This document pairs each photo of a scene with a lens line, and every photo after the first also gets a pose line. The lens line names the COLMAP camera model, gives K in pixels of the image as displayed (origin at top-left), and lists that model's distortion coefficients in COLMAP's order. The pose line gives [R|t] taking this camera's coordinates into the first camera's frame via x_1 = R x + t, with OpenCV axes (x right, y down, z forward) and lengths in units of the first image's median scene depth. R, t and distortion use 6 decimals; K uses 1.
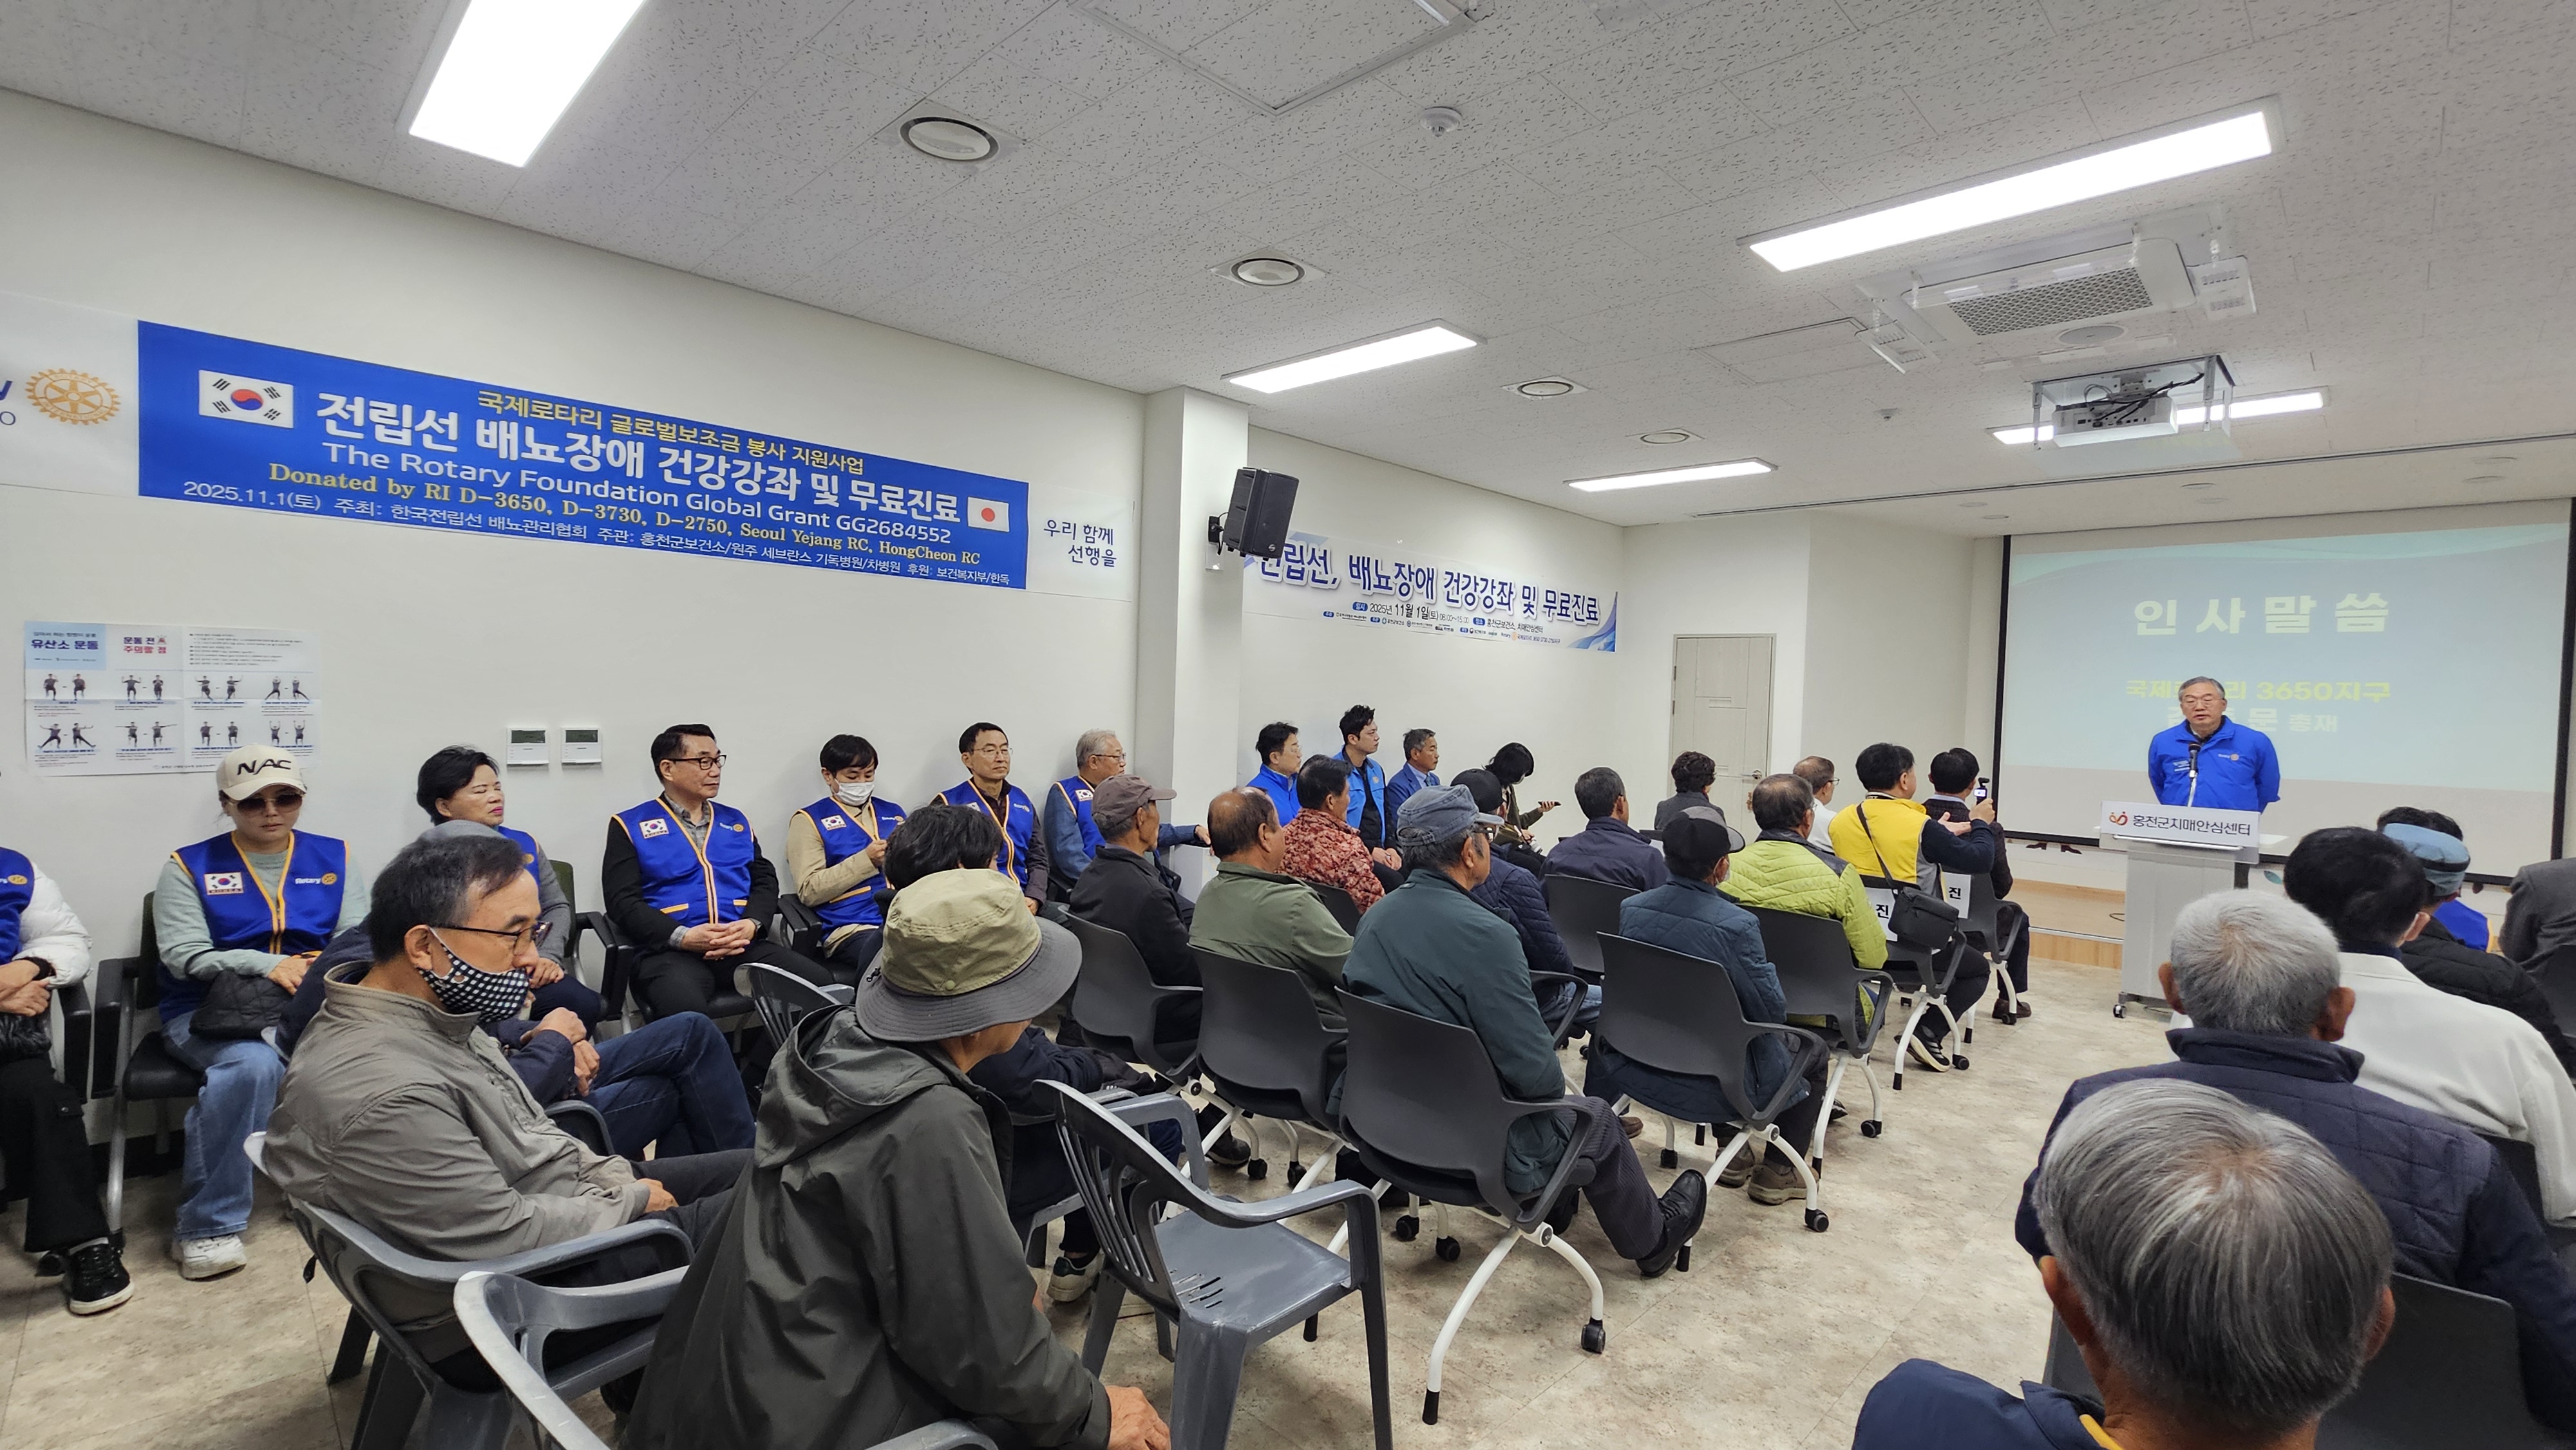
lens RADIAL K [[1120.4, 0, 1288.0], [0, 1120.4, 725.0], [0, 0, 1]] dist [0.000936, -0.000736]
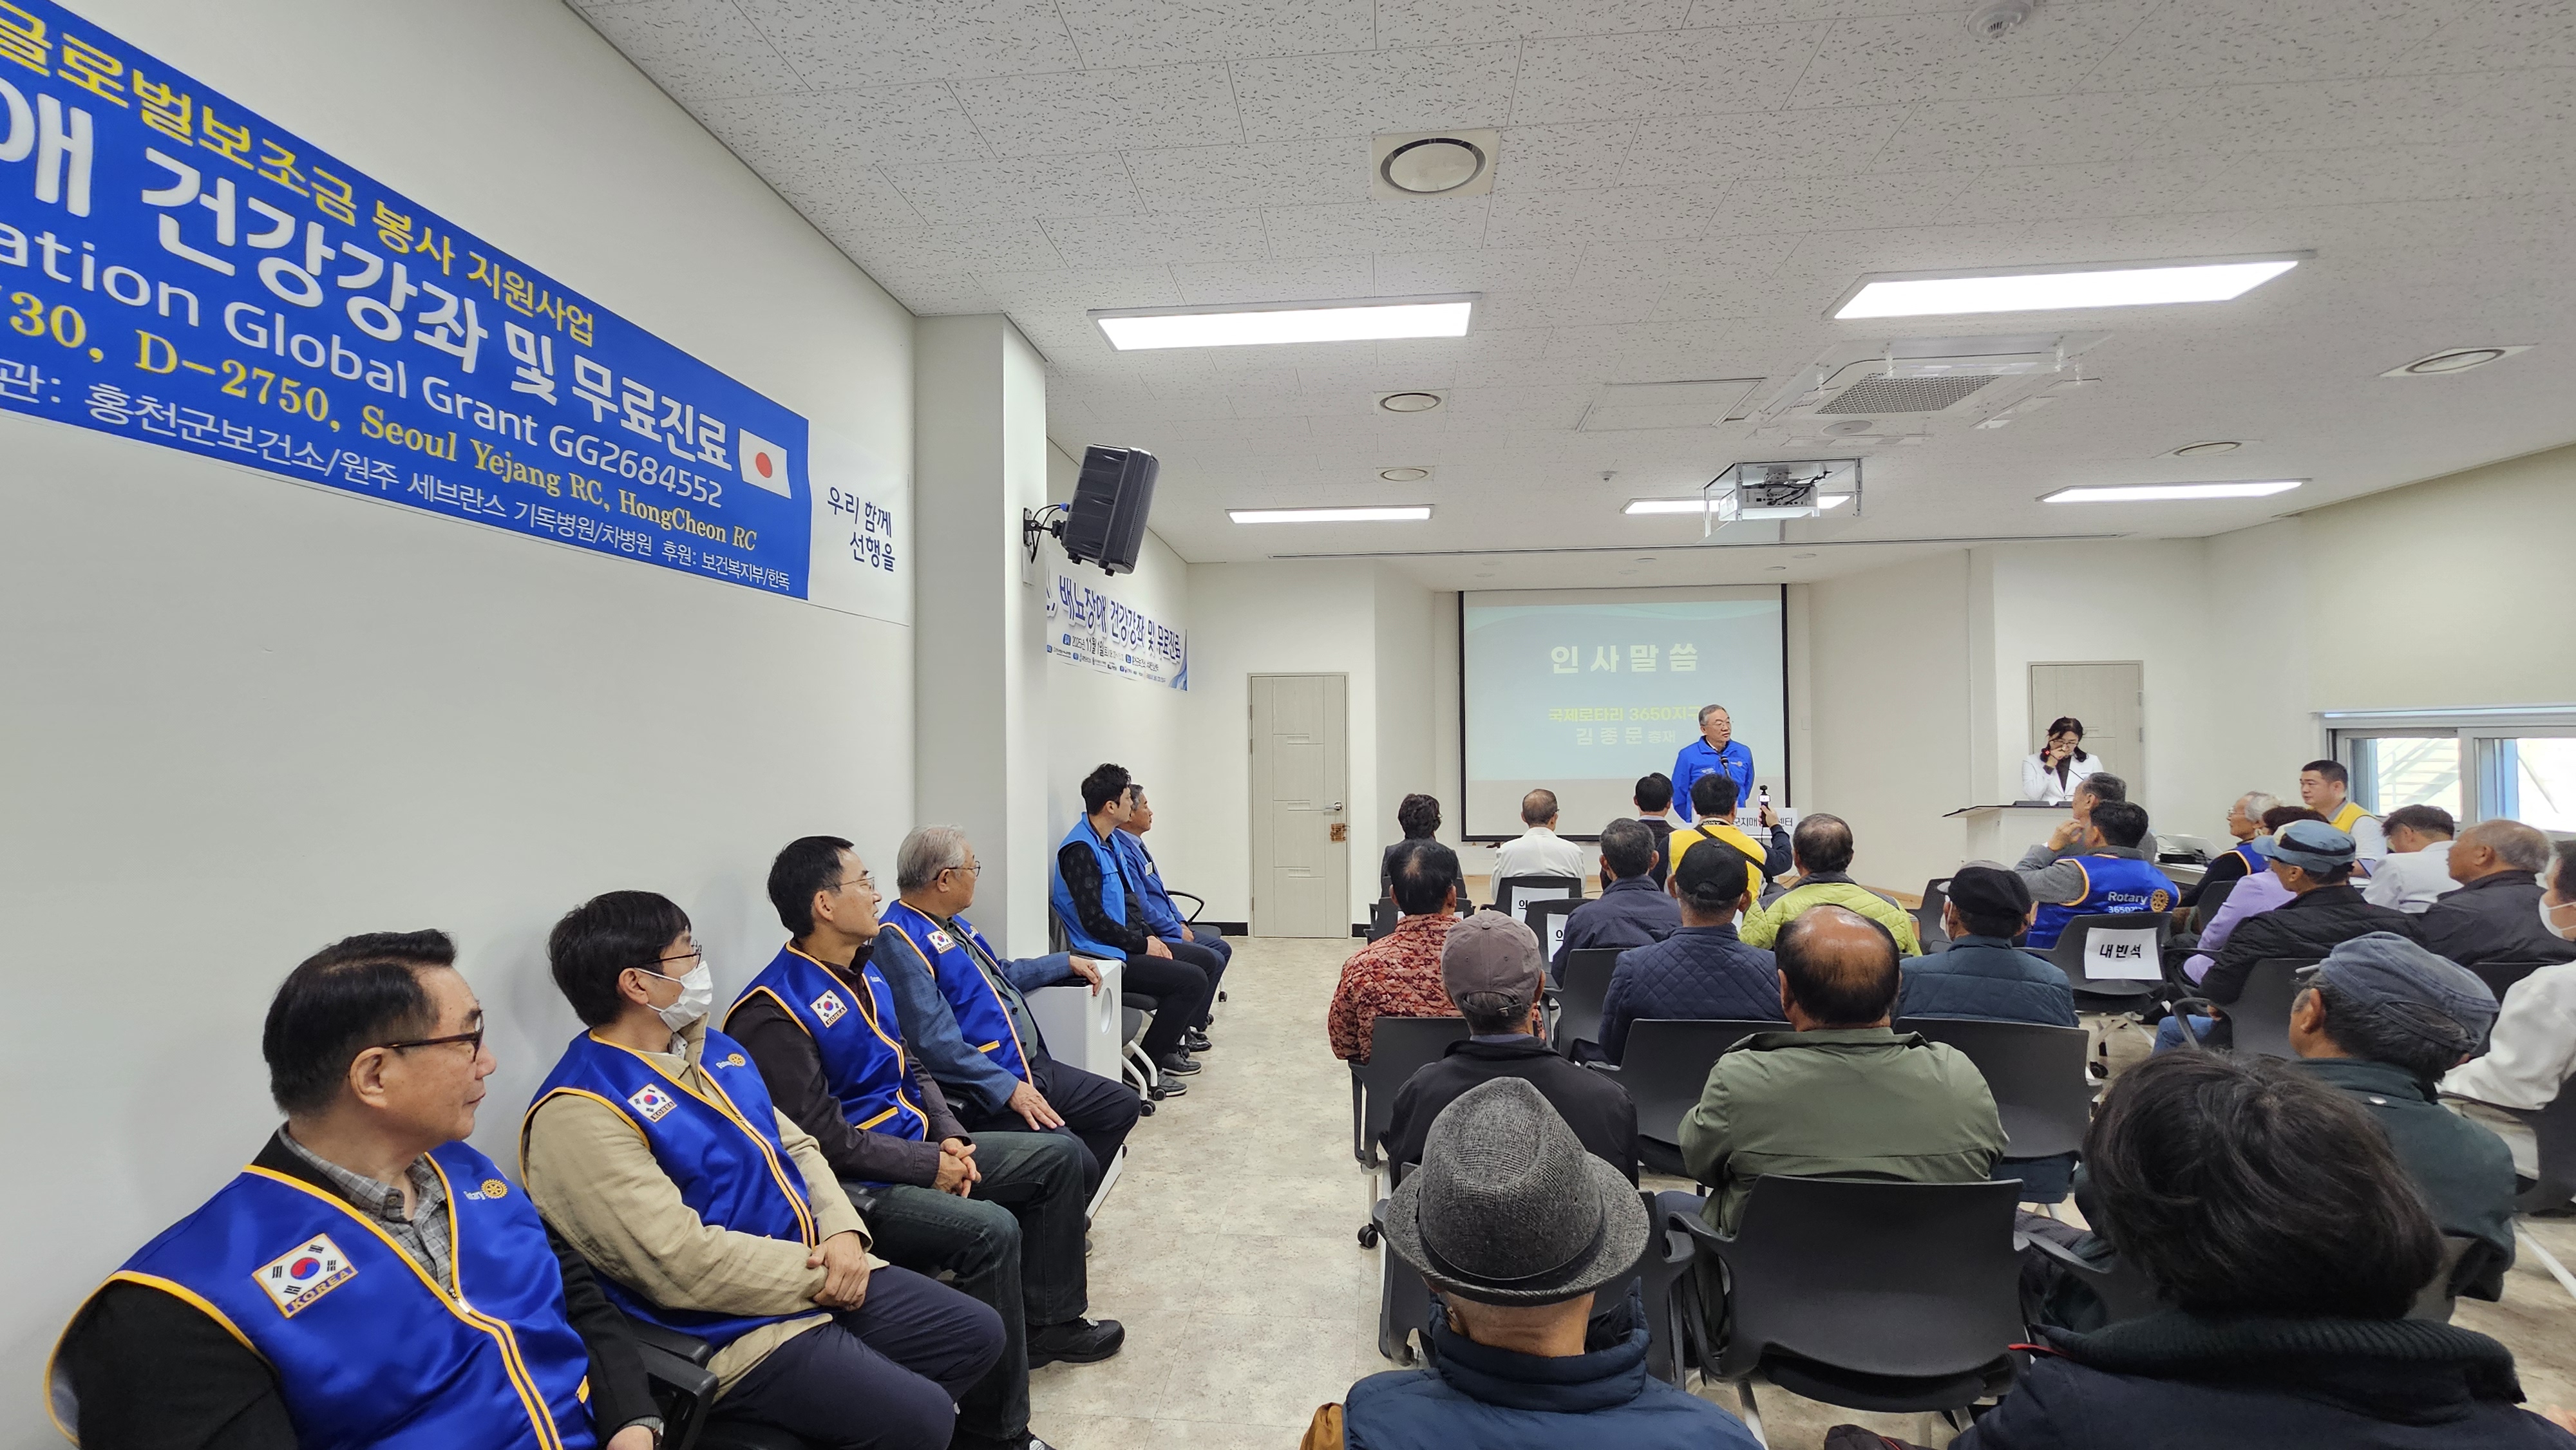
lens RADIAL K [[1064.6, 0, 1292.8], [0, 1064.6, 715.5], [0, 0, 1]] dist [-0.000256, 0.003640]
pose [[0.771586, -0.026262, 0.635583, -0.488086], [0.050248, 0.998542, -0.019741, -0.046455], [-0.634138, 0.047169, 0.771780, 0.513731]]
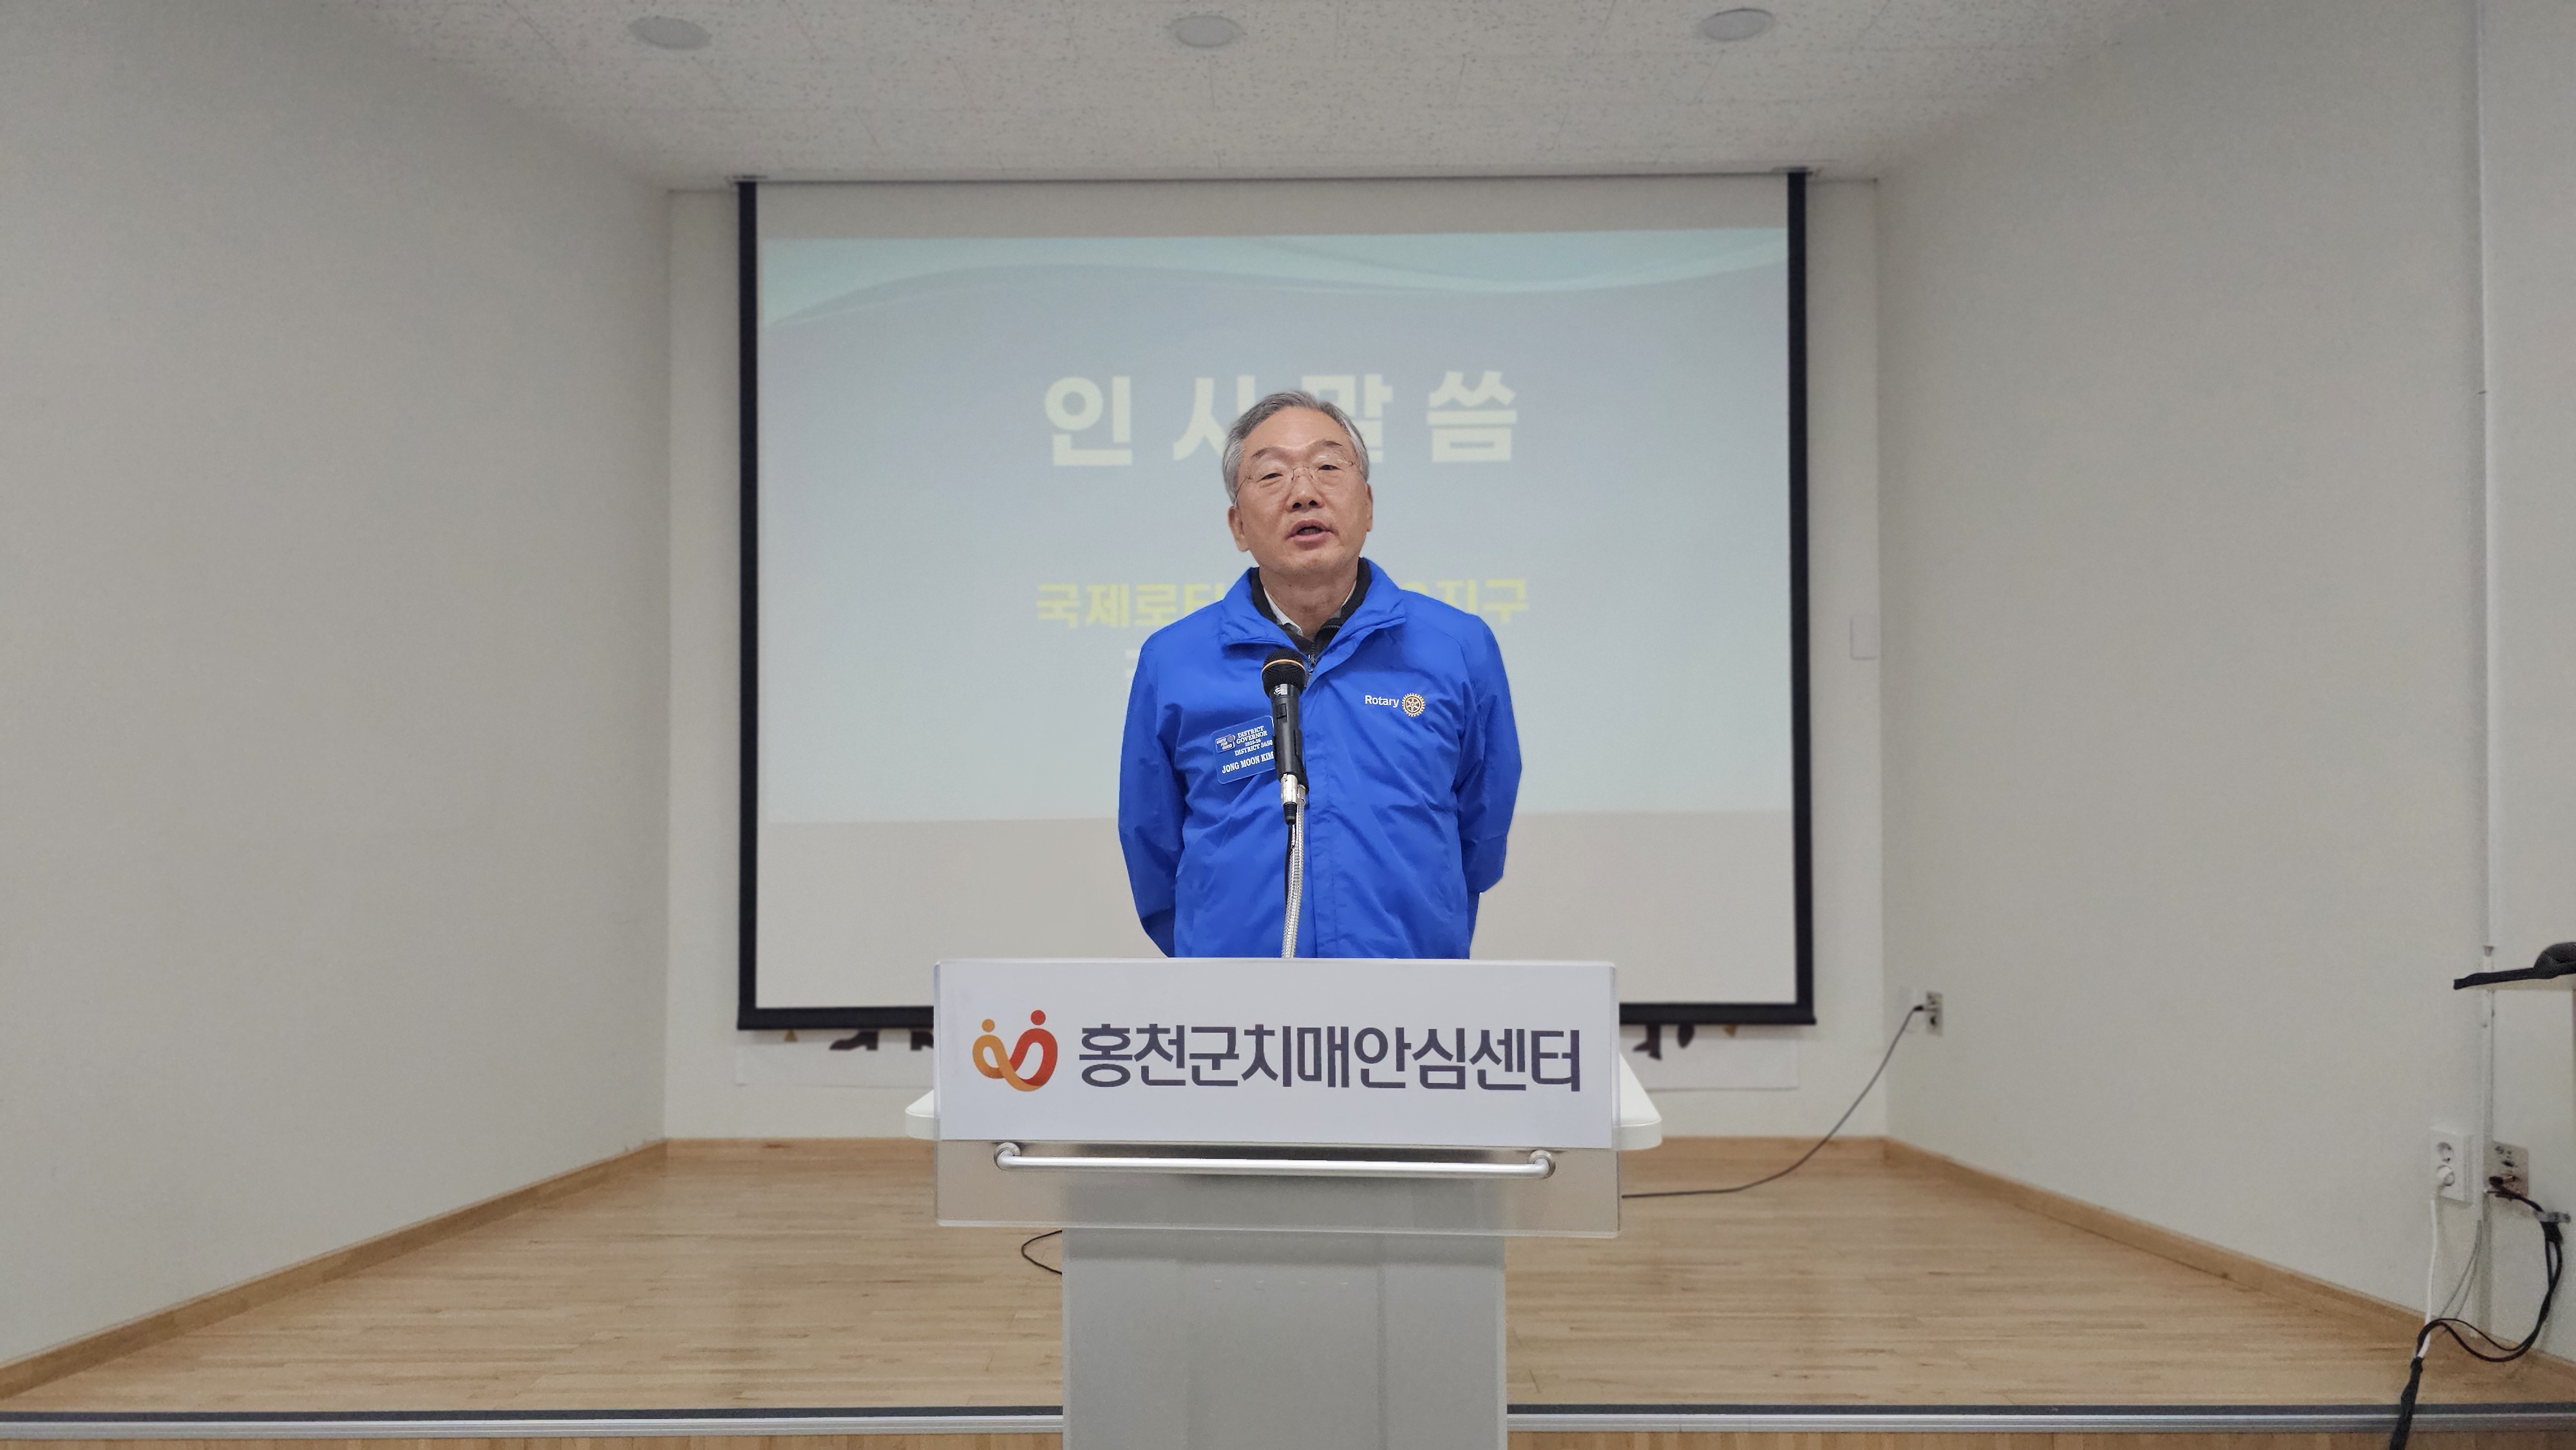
lens RADIAL K [[1744.8, 0, 1267.6], [0, 1744.8, 725.5], [0, 0, 1]] dist [0.023968, 0.000340]
pose [[0.718034, -0.018875, 0.695752, 0.790572], [0.048810, 0.998537, -0.023284, 0.052473], [-0.694295, 0.050679, 0.717904, 1.054729]]
